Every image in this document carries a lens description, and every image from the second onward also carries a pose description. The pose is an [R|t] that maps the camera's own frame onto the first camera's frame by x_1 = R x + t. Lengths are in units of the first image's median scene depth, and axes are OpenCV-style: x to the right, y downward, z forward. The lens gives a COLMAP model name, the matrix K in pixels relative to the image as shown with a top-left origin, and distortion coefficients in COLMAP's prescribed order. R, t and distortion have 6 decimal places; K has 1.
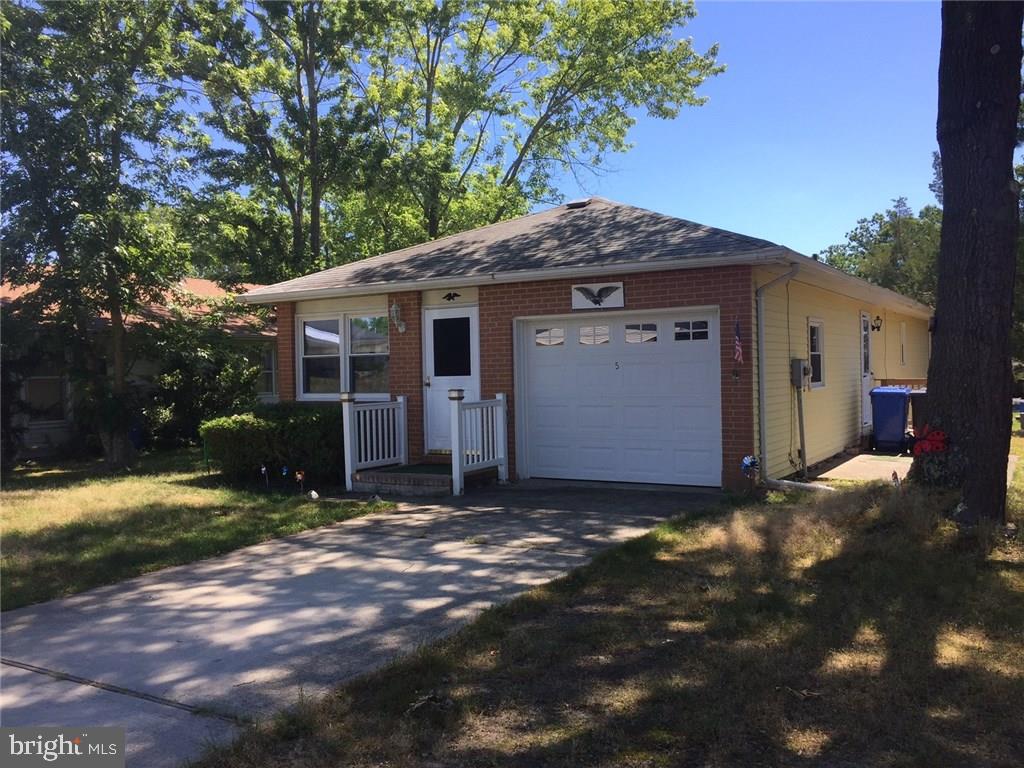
lens RADIAL K [[874.2, 0, 515.9], [0, 874.2, 381.2], [0, 0, 1]] dist [0.074652, -0.111793]
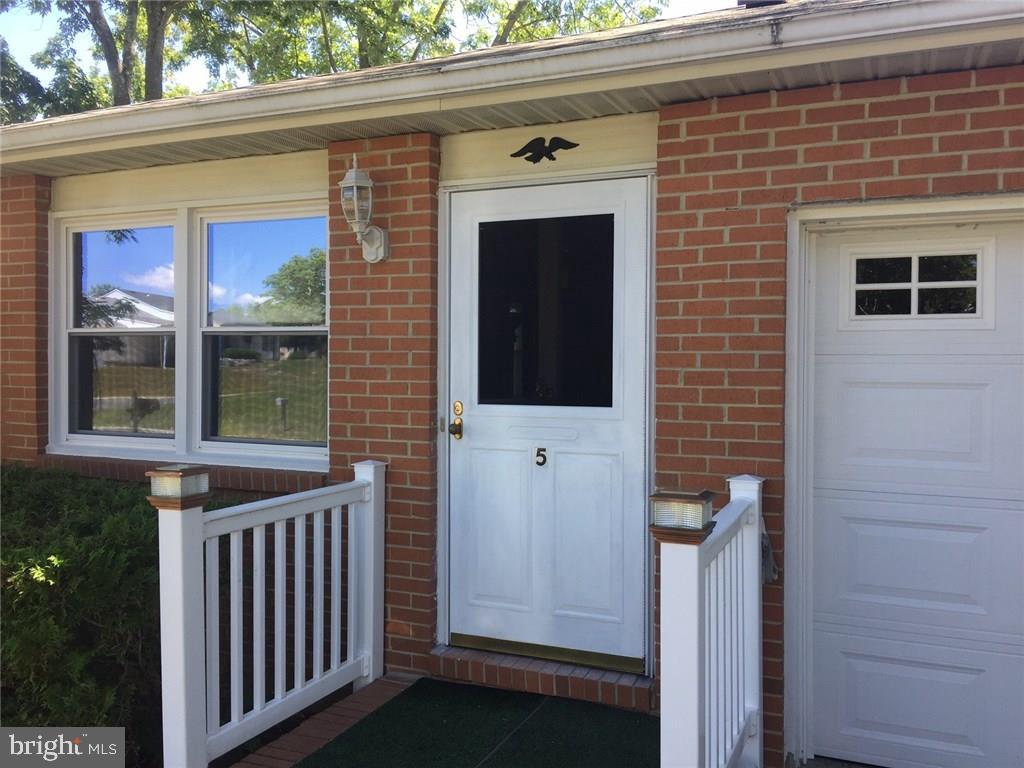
lens RADIAL K [[874.2, 0, 515.9], [0, 874.2, 381.2], [0, 0, 1]] dist [0.074652, -0.111793]
pose [[0.990903, 0.024258, 0.132376, -0.121715], [-0.025564, 0.999640, 0.008182, -0.016731], [-0.132130, -0.011492, 0.991166, 0.686061]]
